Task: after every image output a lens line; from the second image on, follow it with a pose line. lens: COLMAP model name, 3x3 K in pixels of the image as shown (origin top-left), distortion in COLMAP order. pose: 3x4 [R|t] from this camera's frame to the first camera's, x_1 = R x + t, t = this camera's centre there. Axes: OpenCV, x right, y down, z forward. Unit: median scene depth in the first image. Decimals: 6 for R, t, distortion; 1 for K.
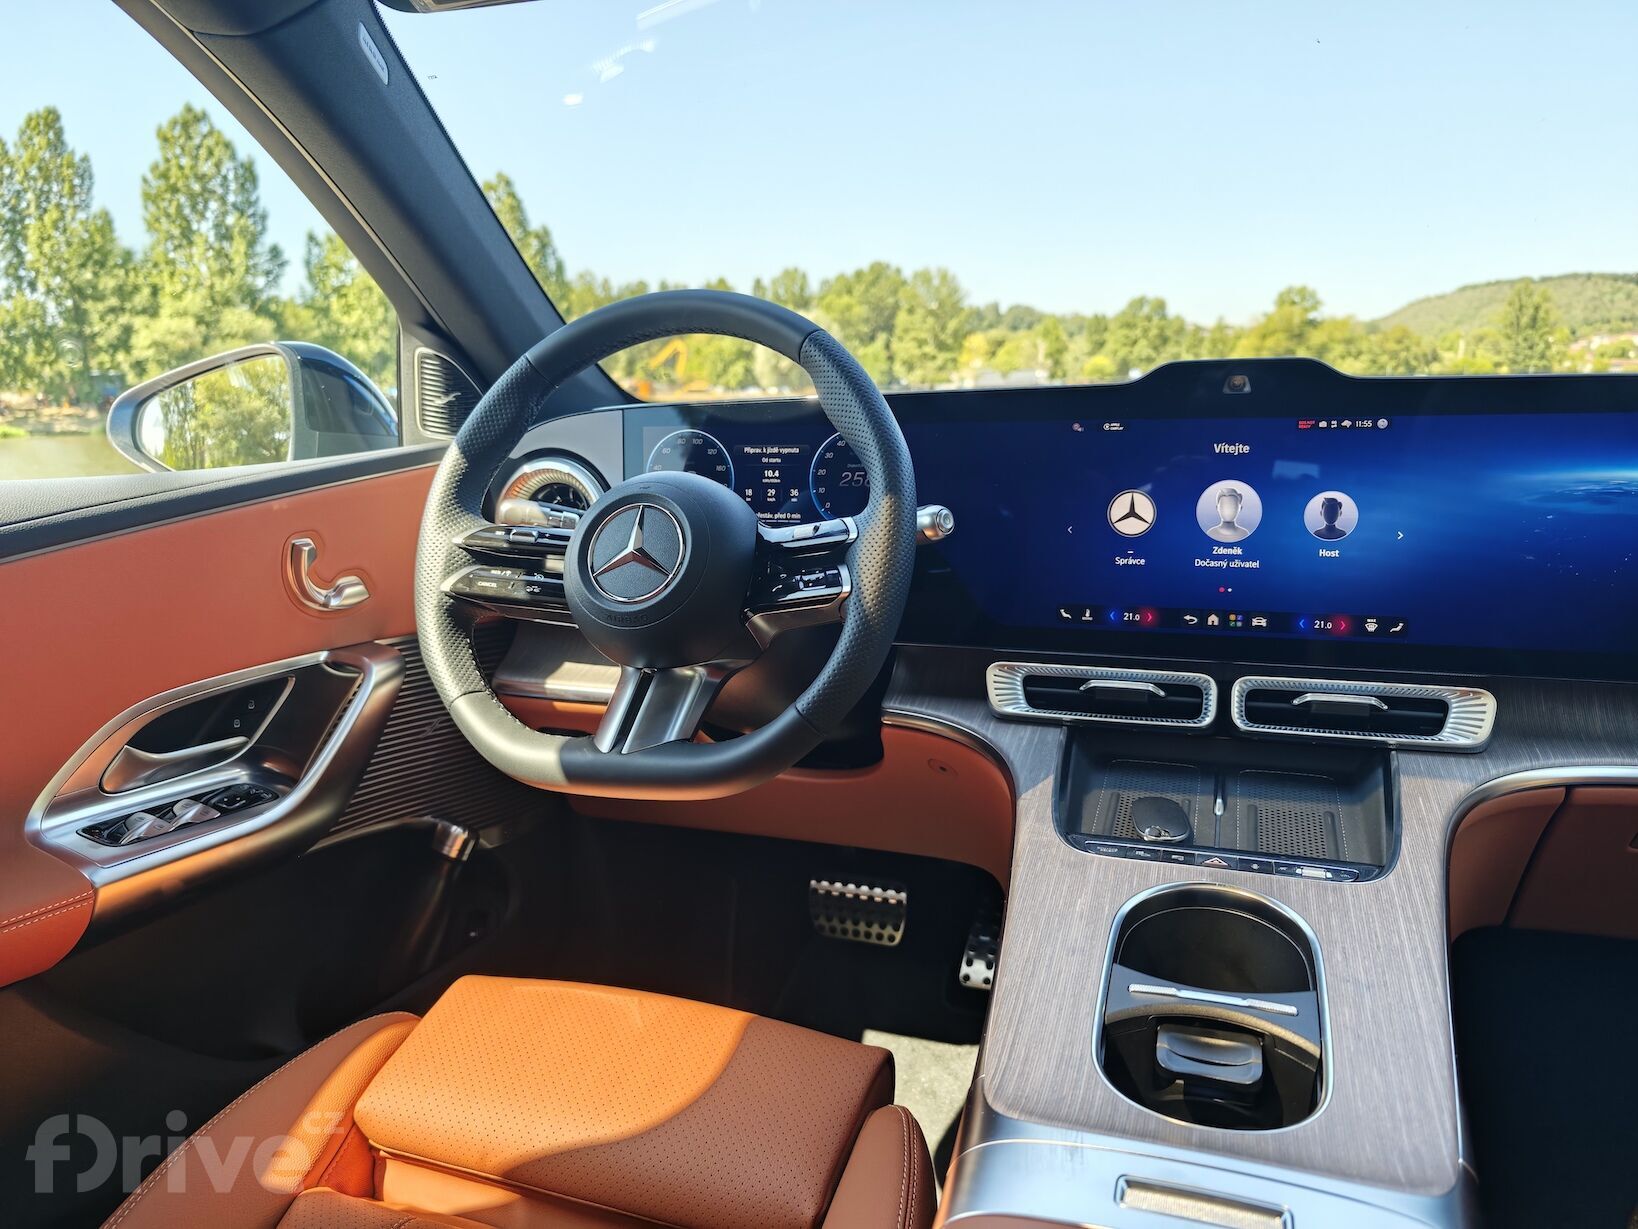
lens RADIAL K [[1124.0, 0, 820.6], [0, 1124.0, 614.0], [0, 0, 1]] dist [-0.013330, 0.003499]
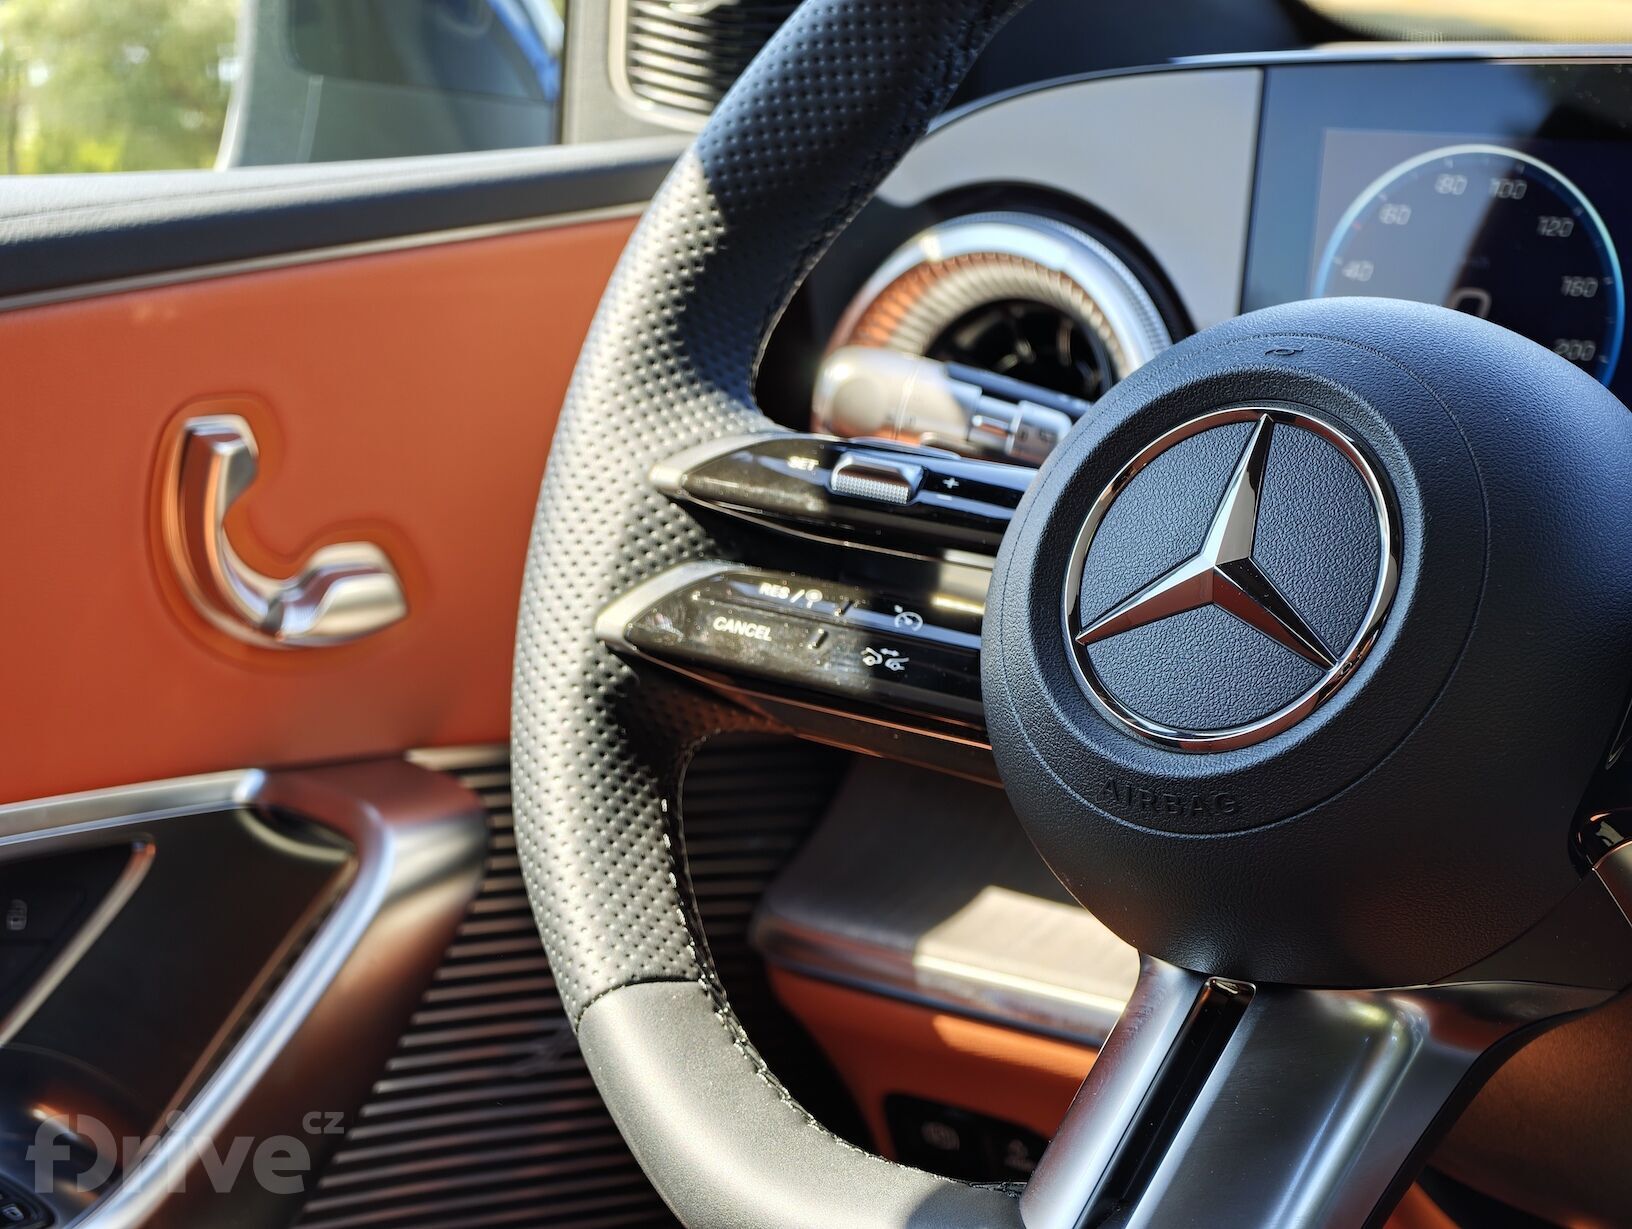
lens RADIAL K [[3638.7, 0, 843.2], [0, 3638.7, 617.4], [0, 0, 1]] dist [0.293828, 0.000000]
pose [[0.953411, 0.098287, -0.285215, 0.009798], [-0.104603, 0.994490, -0.006959, -0.024216], [0.282959, 0.036469, 0.958438, 0.060172]]
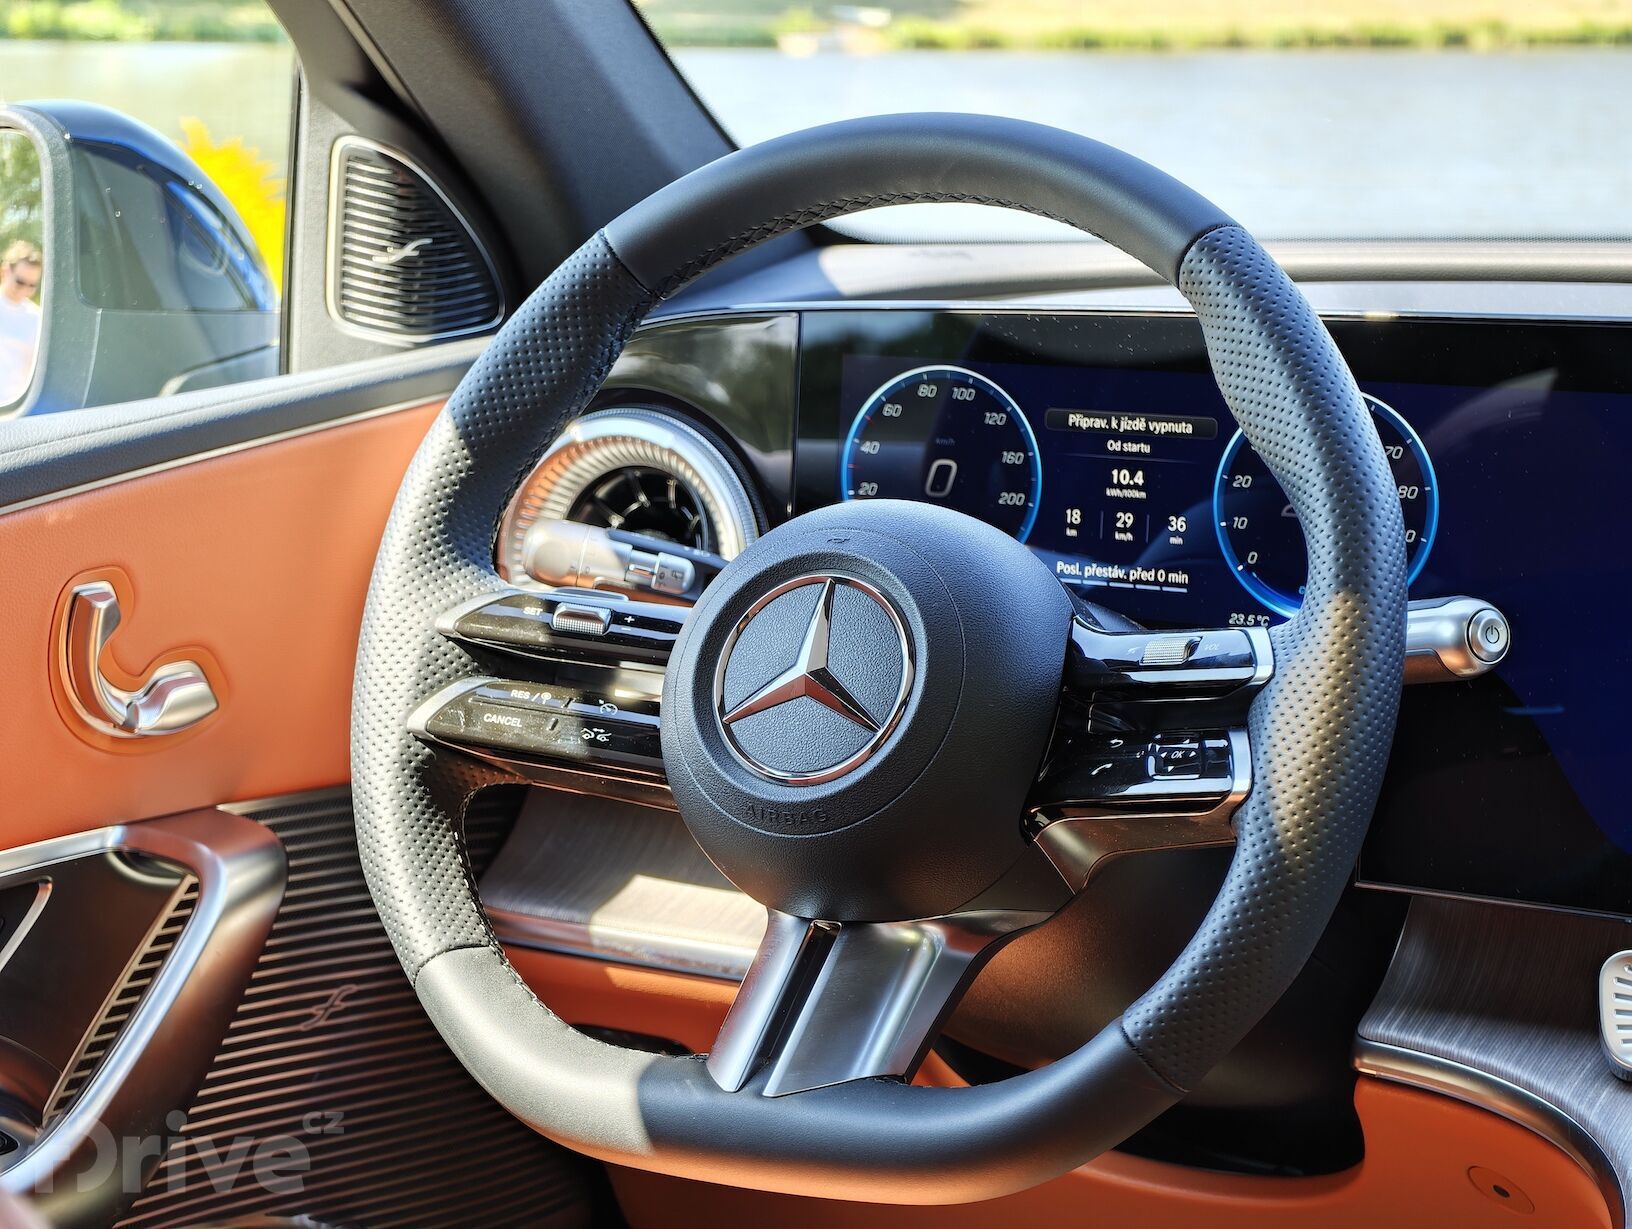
lens RADIAL K [[3638.7, 0, 809.5], [0, 3638.7, 587.1], [0, 0, 1]] dist [0.293828, 0.000000]
pose [[0.986063, 0.046489, -0.159745, 0.073090], [-0.050183, 0.998556, -0.019166, -0.056887], [0.158623, 0.026916, 0.986972, -0.486694]]
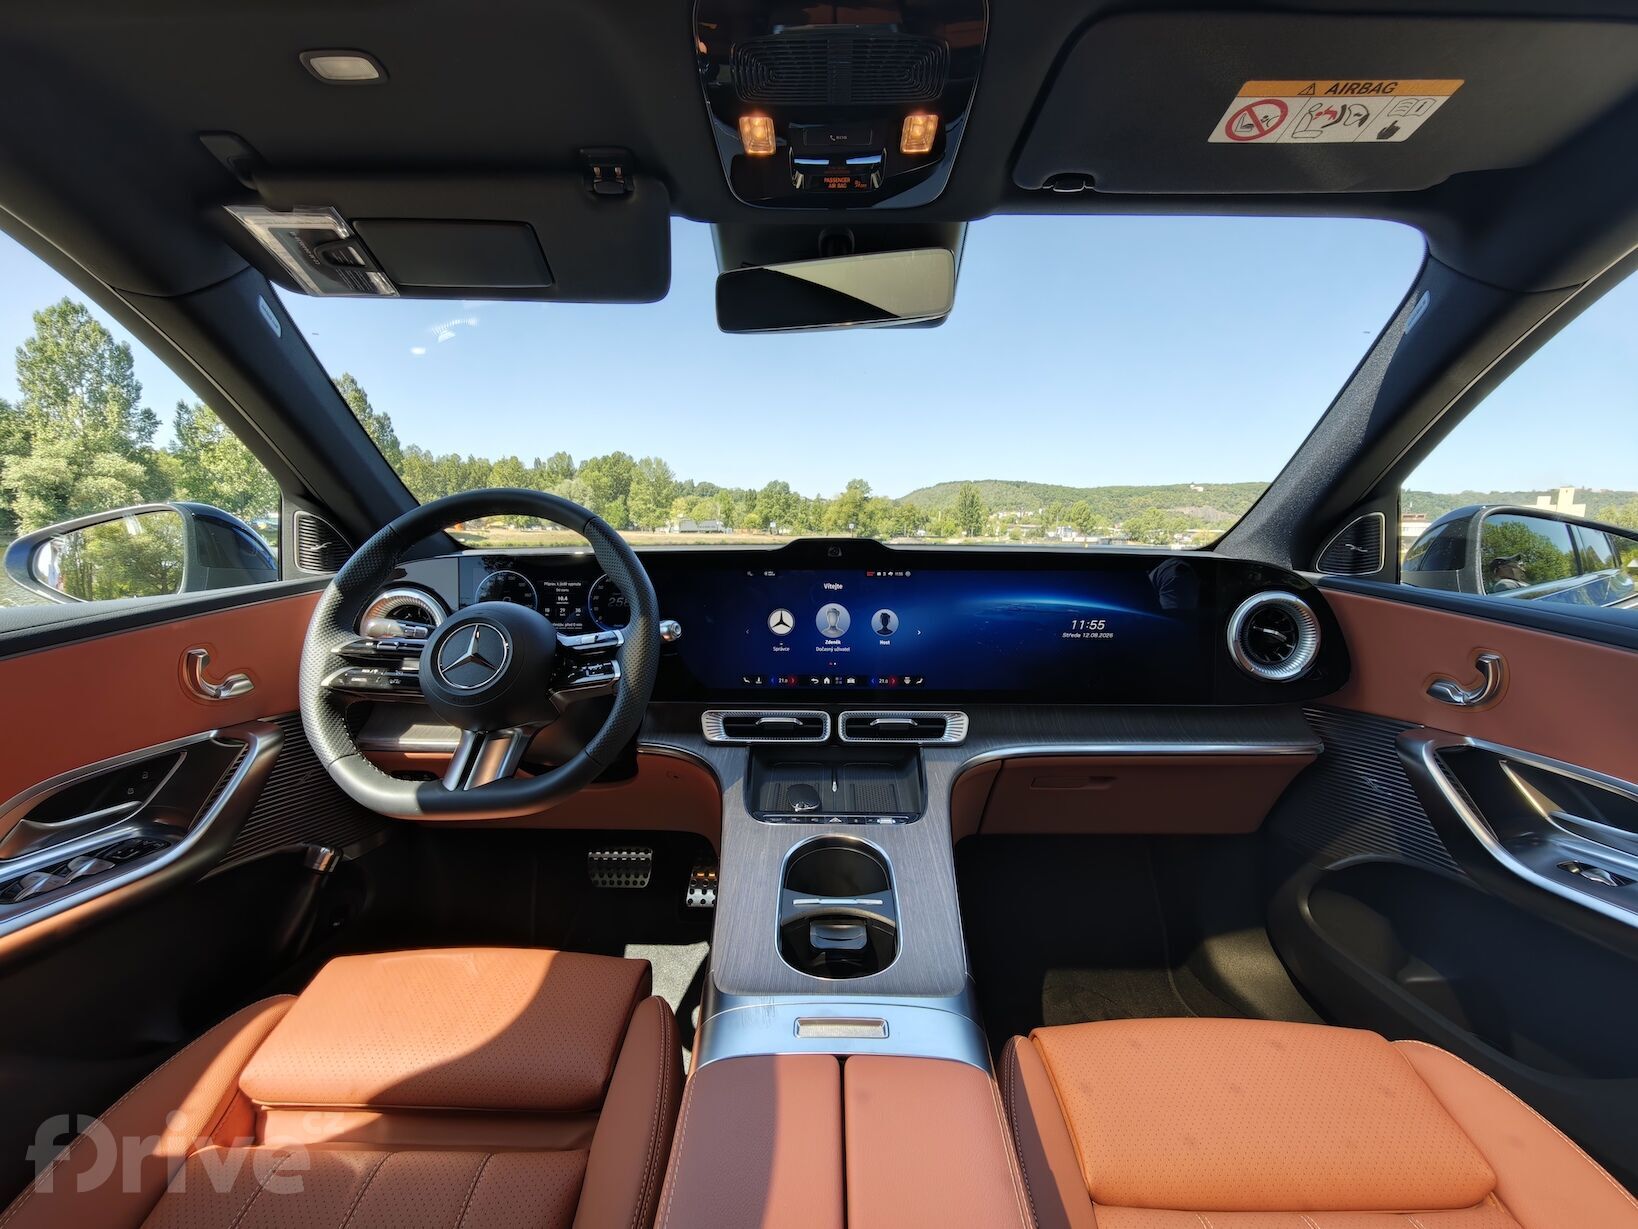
lens RADIAL K [[677.2, 0, 815.5], [0, 677.2, 614.4], [0, 0, 1]] dist [-0.002838, 0.001950]
pose [[0.945587, -0.013068, 0.325106, -0.019647], [0.037481, 0.996916, -0.068941, -0.026905], [-0.323203, 0.077375, 0.943161, -0.026820]]
